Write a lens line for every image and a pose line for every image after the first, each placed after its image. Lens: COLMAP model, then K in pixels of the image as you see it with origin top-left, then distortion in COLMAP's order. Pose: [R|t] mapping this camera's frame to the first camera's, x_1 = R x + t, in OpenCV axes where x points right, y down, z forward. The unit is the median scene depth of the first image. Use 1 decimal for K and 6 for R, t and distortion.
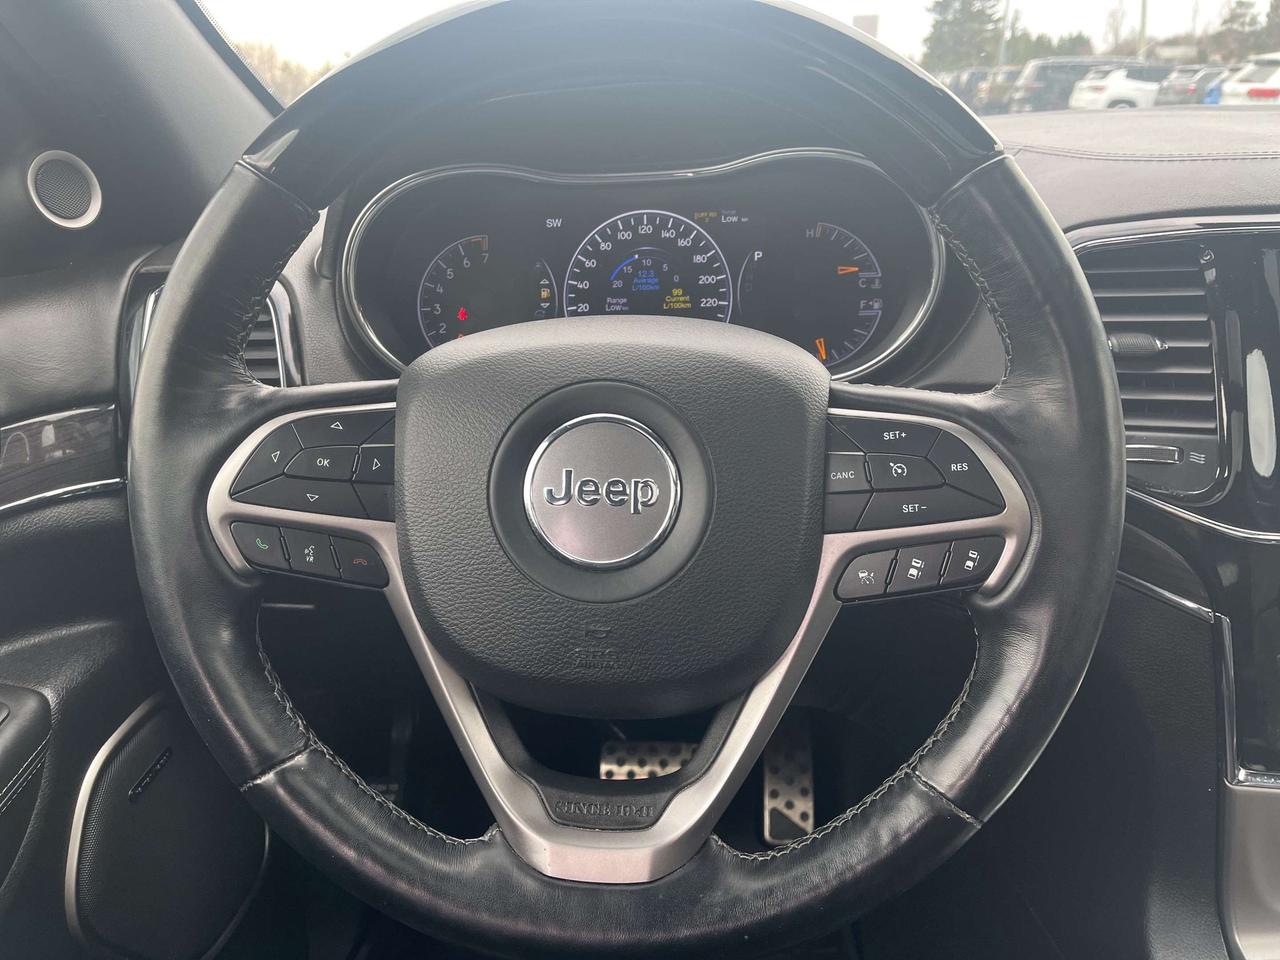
lens RADIAL K [[1023.2, 0, 746.3], [0, 1023.2, 473.6], [0, 0, 1]] dist [0.025066, -0.011900]
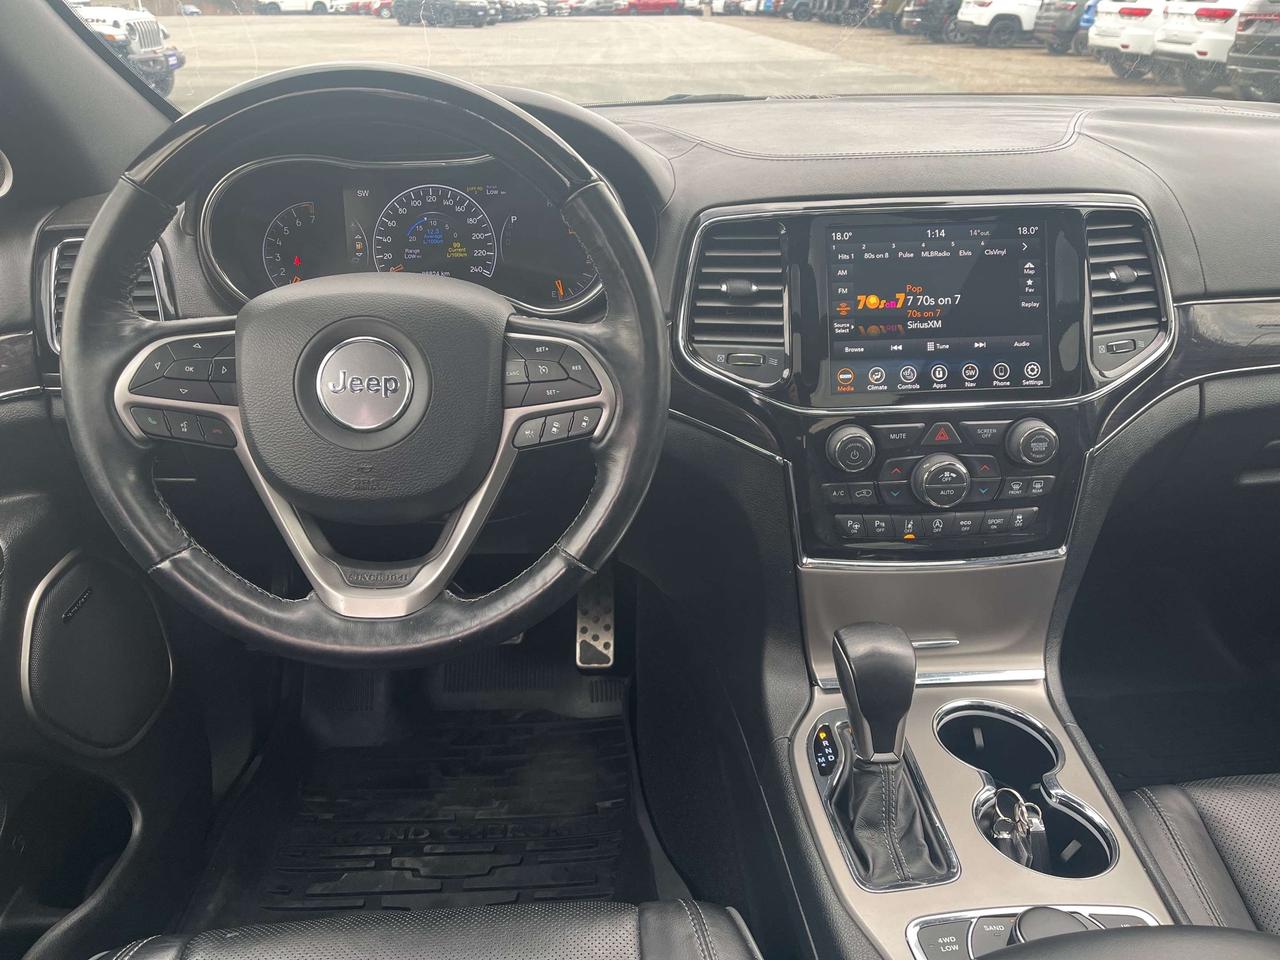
lens RADIAL K [[1023.2, 0, 746.3], [0, 1023.2, 473.6], [0, 0, 1]] dist [0.025066, -0.011900]
pose [[0.996497, -0.019685, 0.081273, 0.311505], [0.012777, 0.996328, 0.084662, 0.026231], [-0.082641, -0.083327, 0.993090, -0.660974]]
